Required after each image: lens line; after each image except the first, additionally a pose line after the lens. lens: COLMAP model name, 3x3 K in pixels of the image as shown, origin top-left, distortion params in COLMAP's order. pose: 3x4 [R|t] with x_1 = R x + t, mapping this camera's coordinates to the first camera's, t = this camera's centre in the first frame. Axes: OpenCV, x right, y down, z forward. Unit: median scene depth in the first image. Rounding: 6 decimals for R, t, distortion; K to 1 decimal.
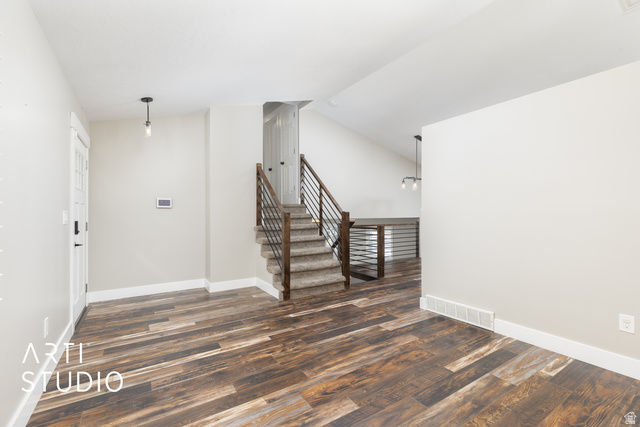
lens RADIAL K [[289.8, 0, 320.7], [0, 289.8, 214.0], [0, 0, 1]] dist [0.015057, -0.000037]
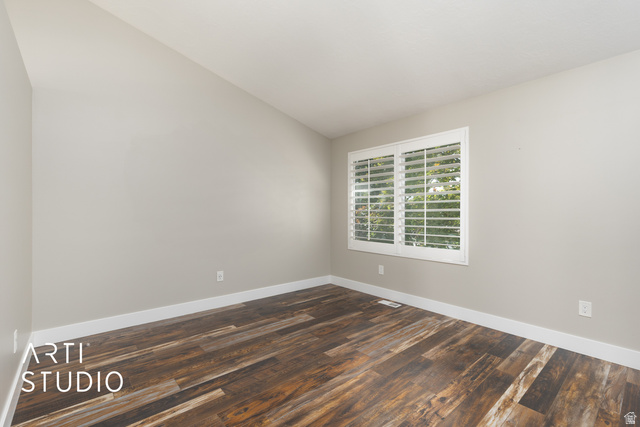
lens RADIAL K [[289.8, 0, 323.7], [0, 289.8, 211.5], [0, 0, 1]] dist [0.015057, -0.000037]
pose [[-0.989966, -0.001116, -0.141301, 0.269197], [-0.000839, 0.999998, -0.002017, -0.004291], [0.141303, -0.001878, -0.989965, 1.945772]]
